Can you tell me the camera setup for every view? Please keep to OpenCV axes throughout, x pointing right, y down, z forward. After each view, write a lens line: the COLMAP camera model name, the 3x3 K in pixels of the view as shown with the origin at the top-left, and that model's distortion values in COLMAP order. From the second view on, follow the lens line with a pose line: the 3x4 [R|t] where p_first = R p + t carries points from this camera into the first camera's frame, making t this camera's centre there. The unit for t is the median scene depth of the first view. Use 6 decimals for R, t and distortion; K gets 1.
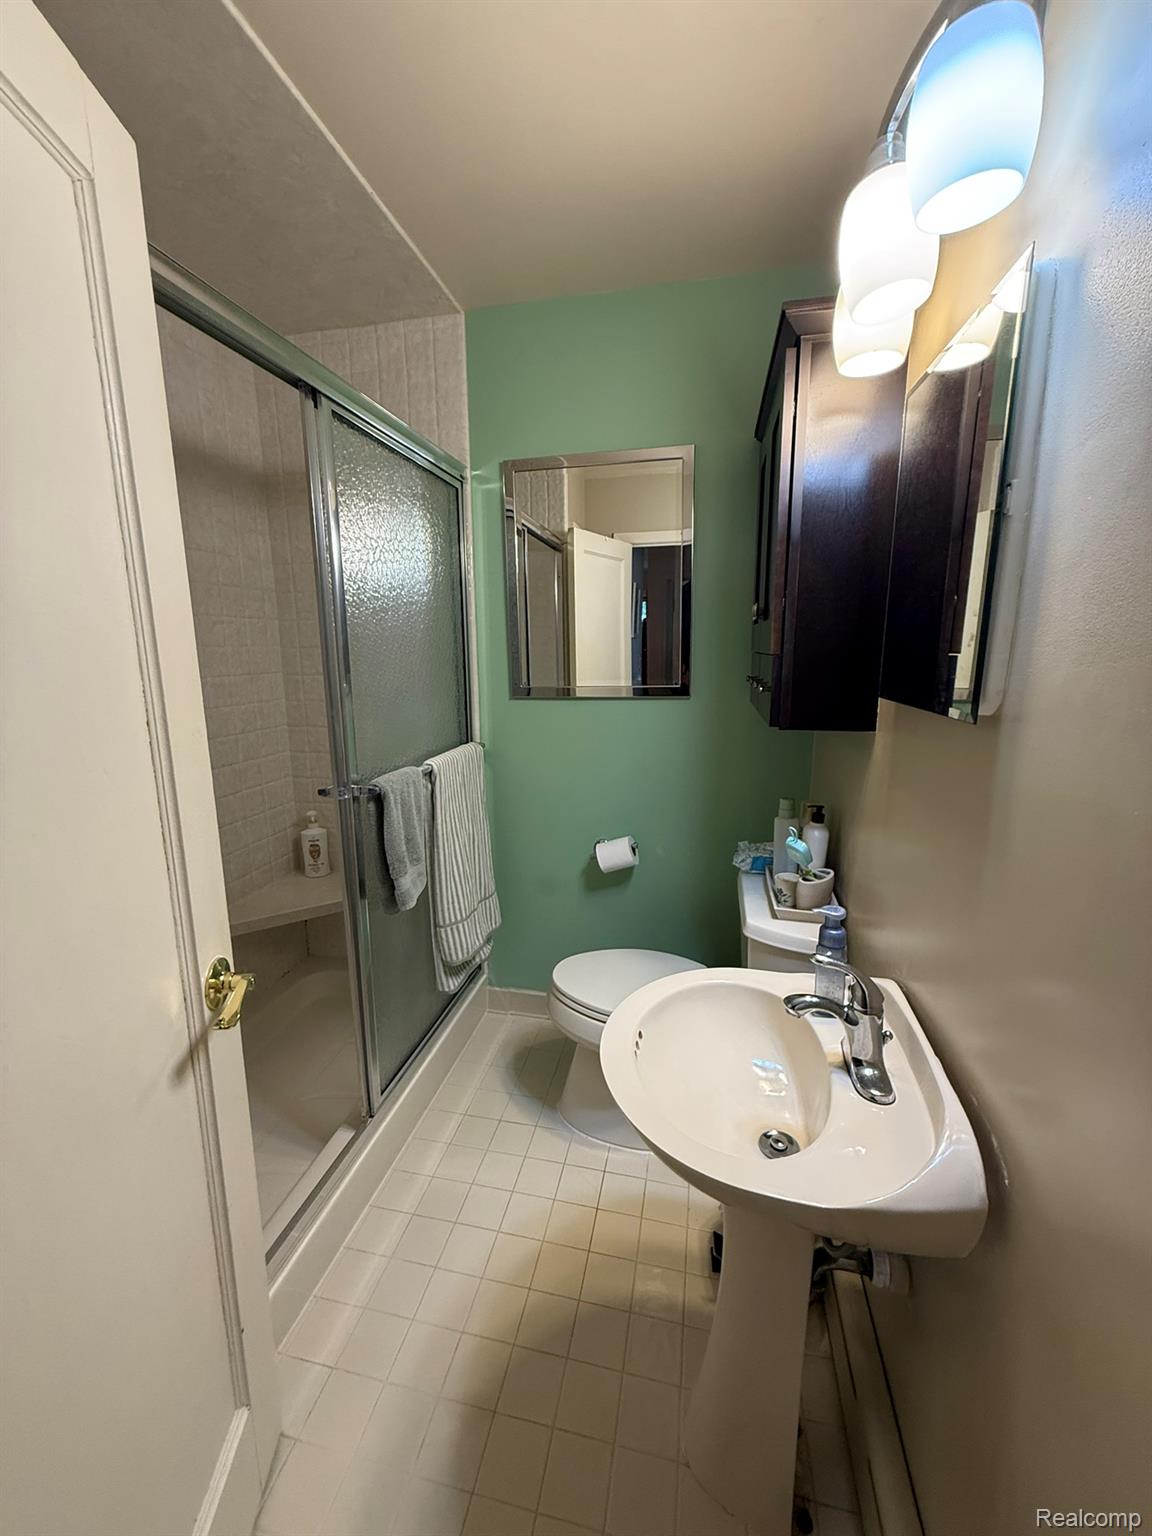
lens RADIAL K [[613.9, 0, 575.9], [0, 613.9, 766.9], [0, 0, 1]] dist [-0.001258, -0.000092]
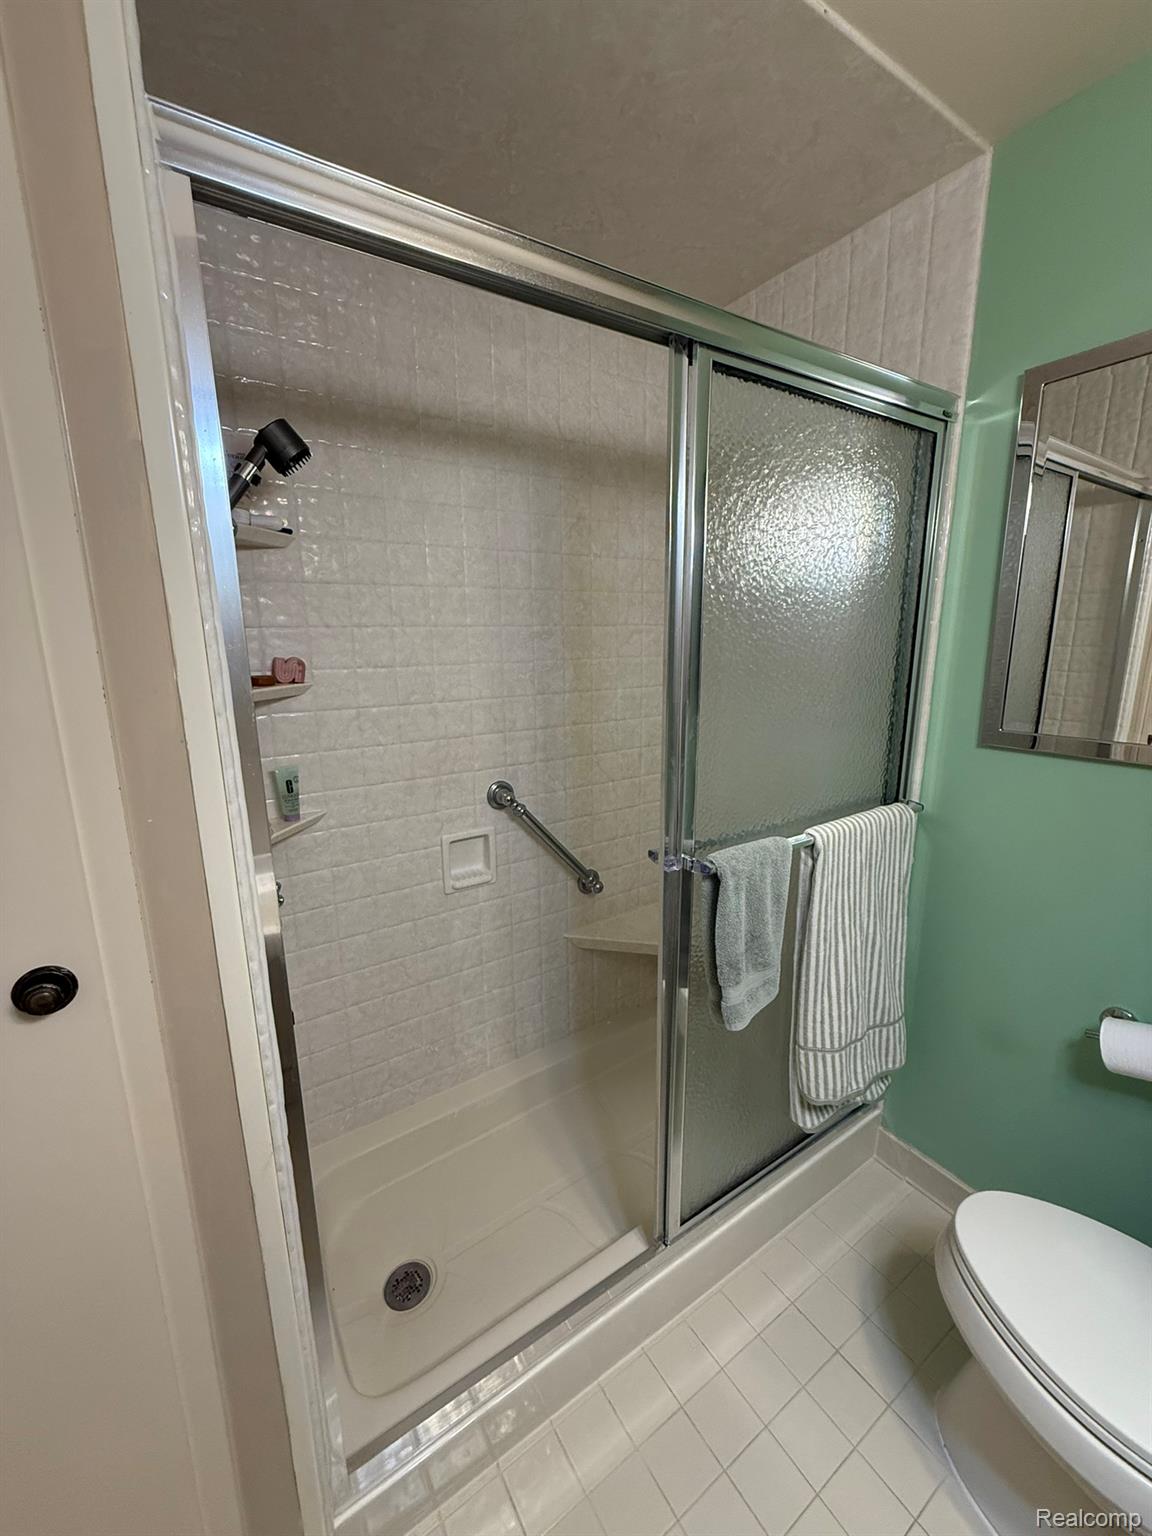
lens RADIAL K [[613.9, 0, 573.9], [0, 613.9, 766.7], [0, 0, 1]] dist [-0.001258, -0.000092]
pose [[0.713578, 0.147703, -0.684829, 0.041925], [-0.127263, 0.988588, 0.080612, -0.098377], [0.688920, 0.029631, 0.724231, 0.258183]]
